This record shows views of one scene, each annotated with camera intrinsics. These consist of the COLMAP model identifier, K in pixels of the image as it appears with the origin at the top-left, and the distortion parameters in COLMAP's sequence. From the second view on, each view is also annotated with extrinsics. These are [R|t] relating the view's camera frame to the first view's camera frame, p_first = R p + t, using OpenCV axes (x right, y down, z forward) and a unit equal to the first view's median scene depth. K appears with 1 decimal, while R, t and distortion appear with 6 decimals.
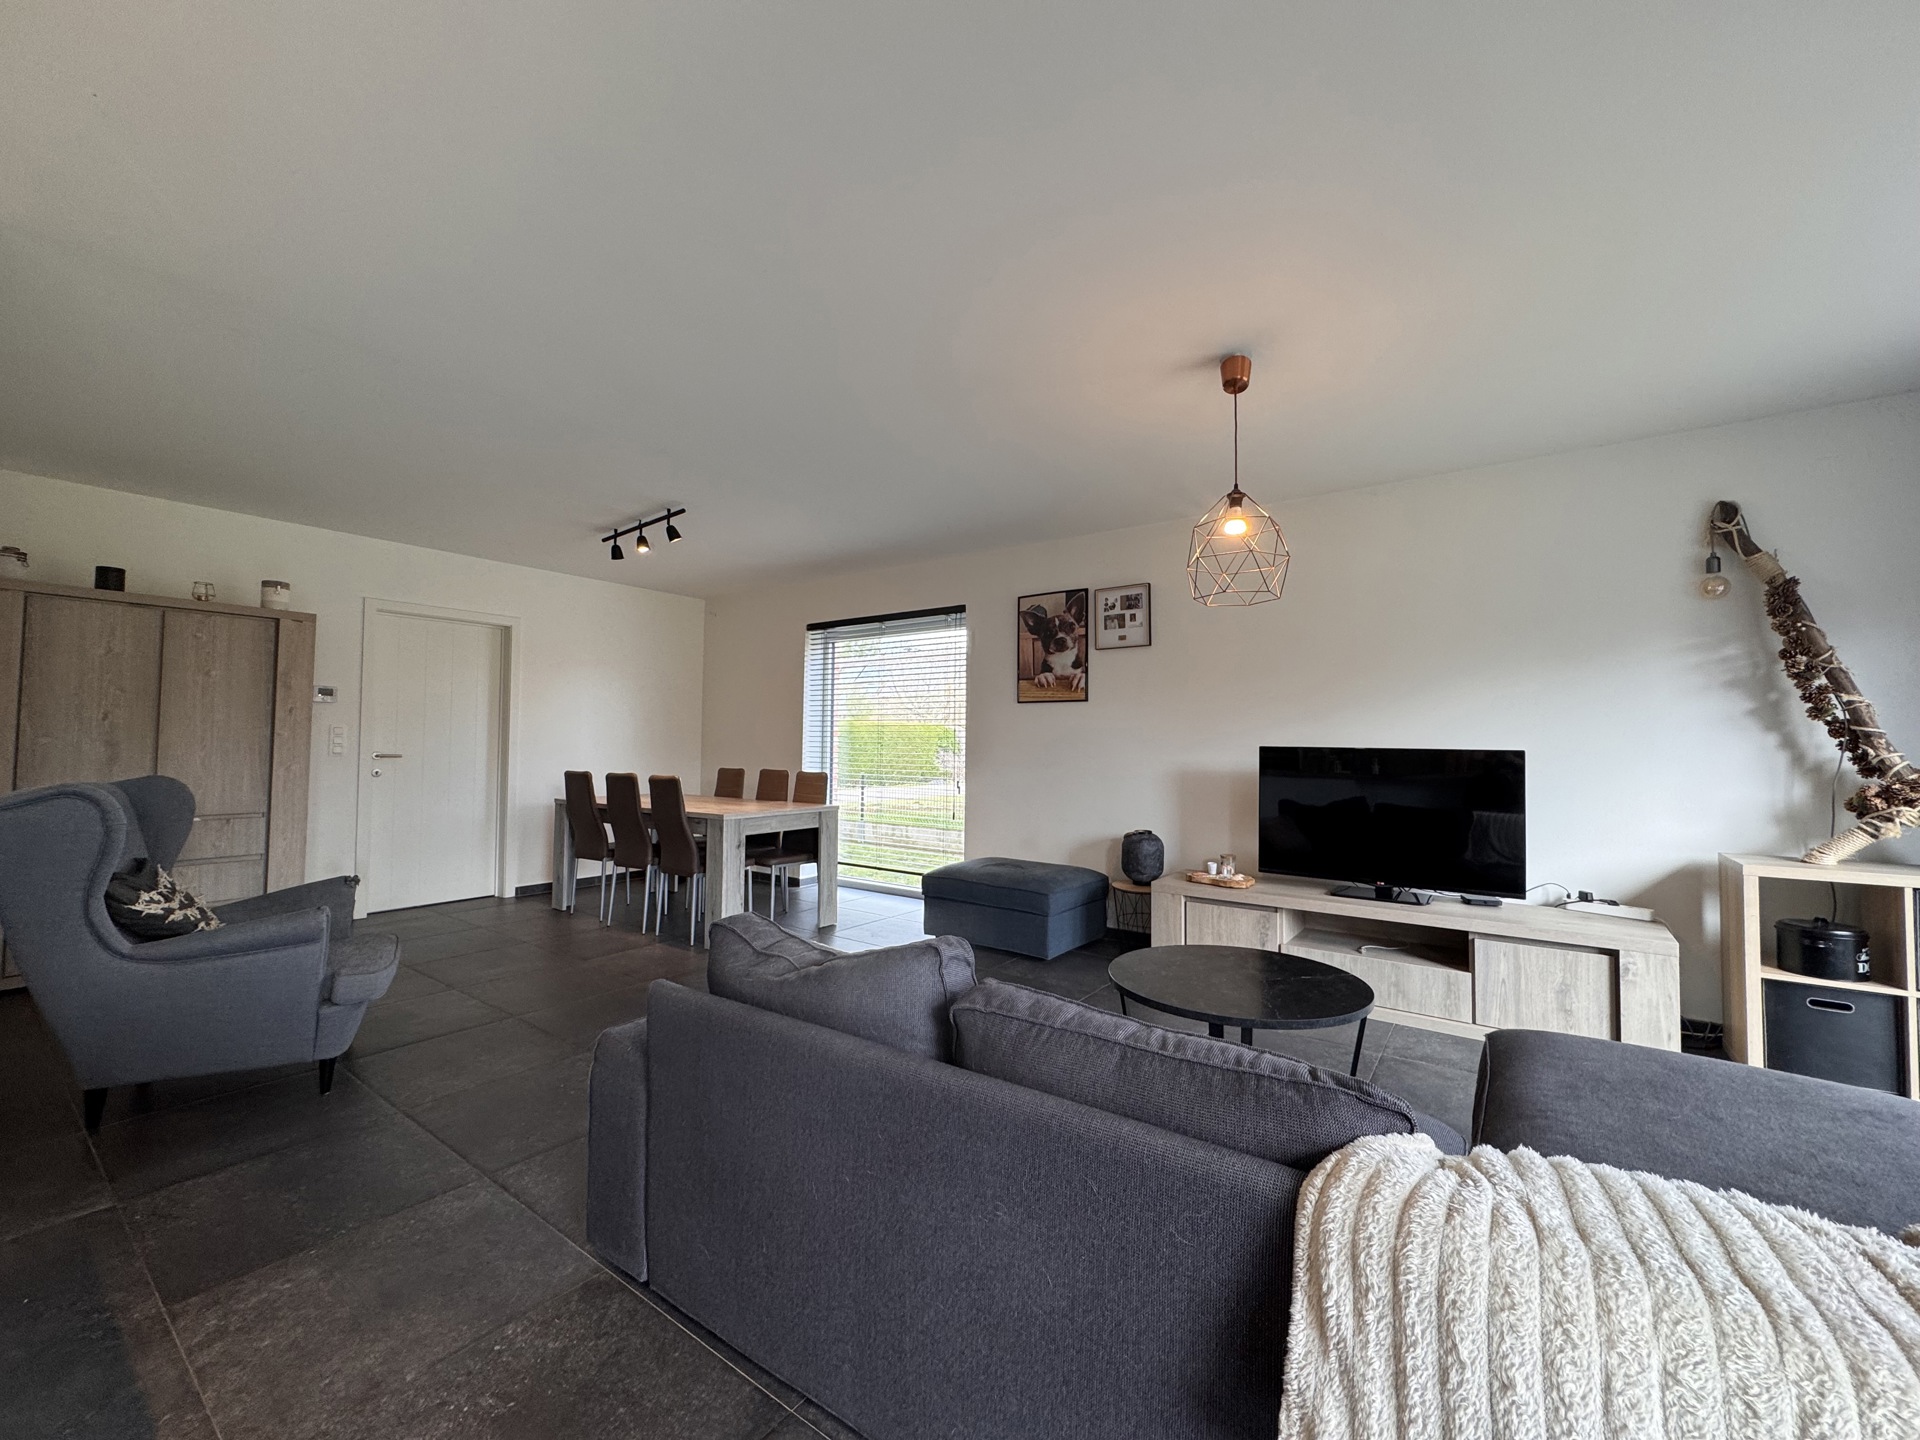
lens RADIAL K [[765.6, 0, 957.6], [0, 765.6, 717.3], [0, 0, 1]] dist [-0.001745, 0.000114]
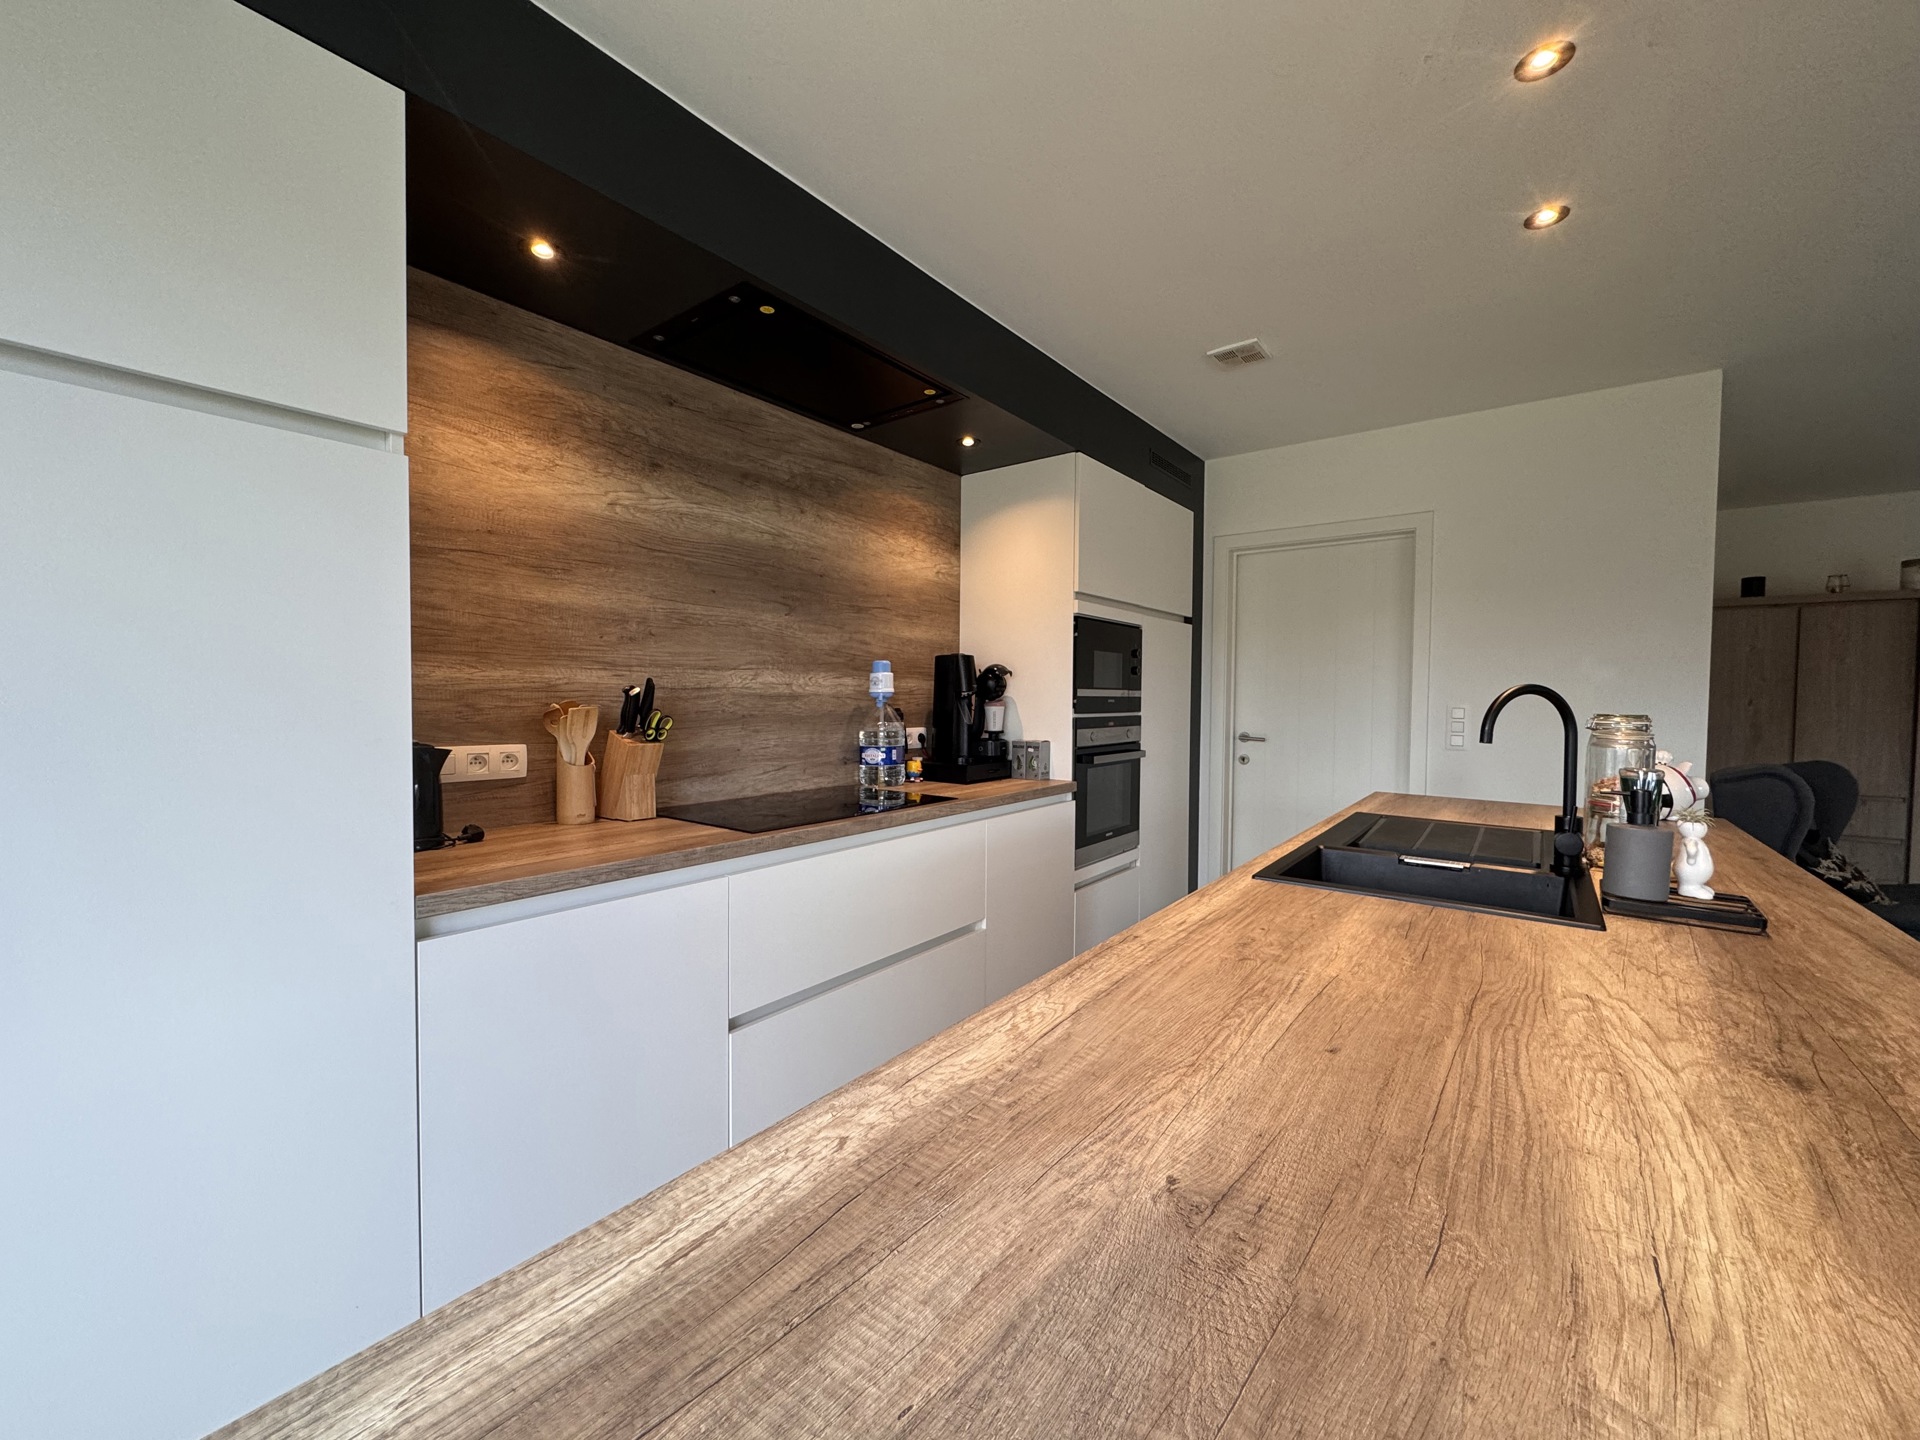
lens RADIAL K [[765.6, 0, 961.1], [0, 765.6, 721.8], [0, 0, 1]] dist [-0.001745, 0.000114]
pose [[-0.016148, 0.026649, -0.999514, 0.097422], [0.028670, 0.999246, 0.026179, -0.035662], [0.999458, -0.028234, -0.016900, -0.202767]]
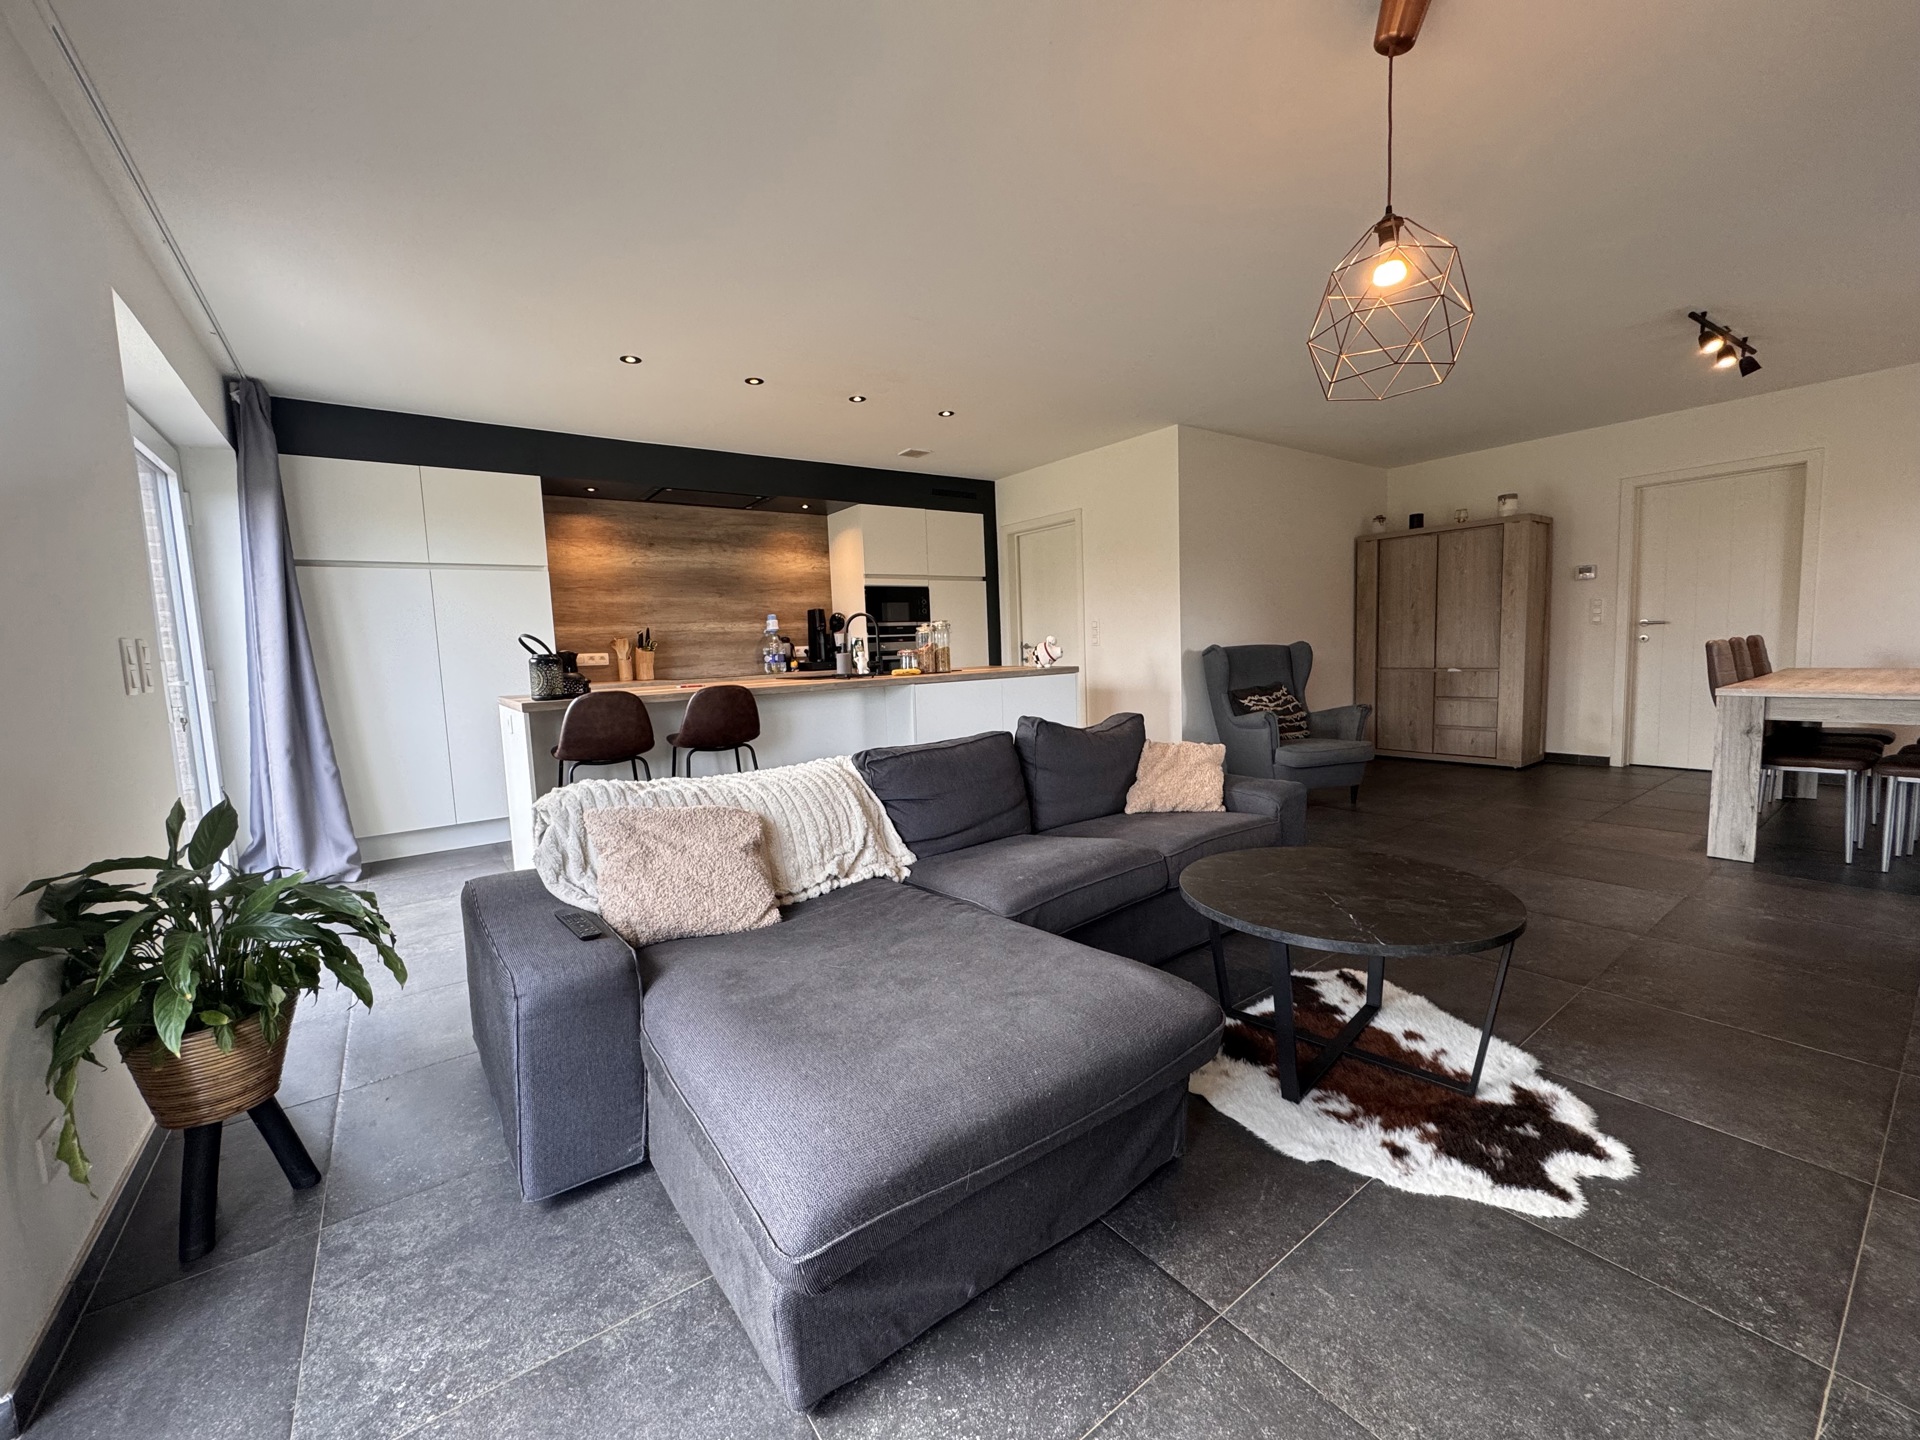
lens RADIAL K [[765.6, 0, 959.8], [0, 765.6, 715.9], [0, 0, 1]] dist [-0.001745, 0.000114]
pose [[-0.301892, 0.090349, -0.949051, 0.727952], [0.073746, 0.994729, 0.071239, 0.042338], [0.950485, -0.048482, -0.306964, 0.515679]]
